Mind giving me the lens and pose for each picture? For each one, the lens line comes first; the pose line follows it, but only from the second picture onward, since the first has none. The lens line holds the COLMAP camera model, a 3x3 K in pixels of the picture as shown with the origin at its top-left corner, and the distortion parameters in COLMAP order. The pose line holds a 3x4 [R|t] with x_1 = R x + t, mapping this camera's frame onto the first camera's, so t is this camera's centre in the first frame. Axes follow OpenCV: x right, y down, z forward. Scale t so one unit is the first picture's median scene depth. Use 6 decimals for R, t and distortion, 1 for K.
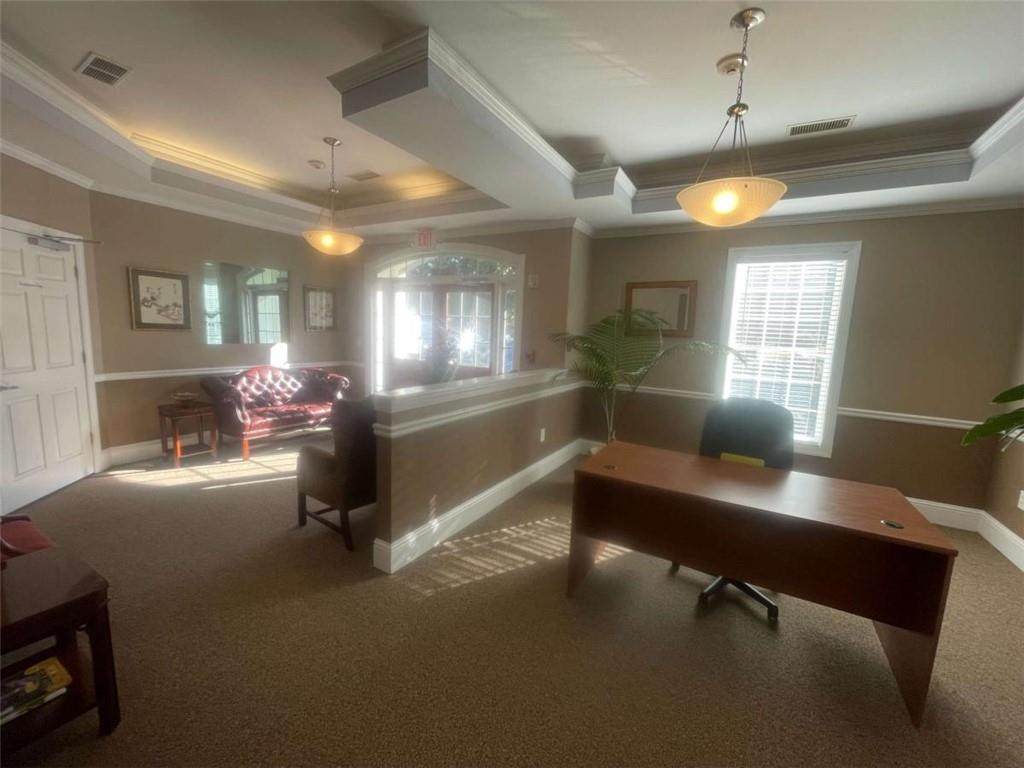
lens RADIAL K [[410.9, 0, 512.0], [0, 410.9, 384.0], [0, 0, 1]] dist [0.000119, -0.000051]
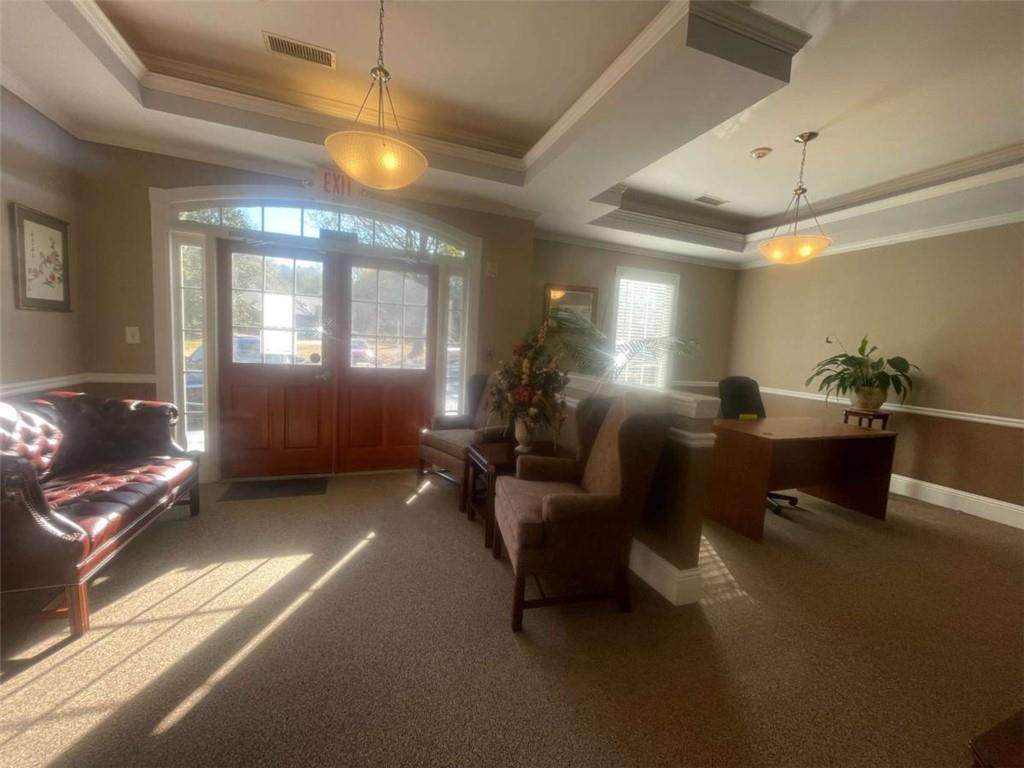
lens RADIAL K [[410.9, 0, 512.0], [0, 410.9, 384.0], [0, 0, 1]] dist [0.000119, -0.000051]
pose [[0.623925, -0.086208, 0.776715, -0.722416], [0.072236, 0.996004, 0.052520, -0.049684], [-0.778139, 0.023338, 0.627659, 0.449789]]
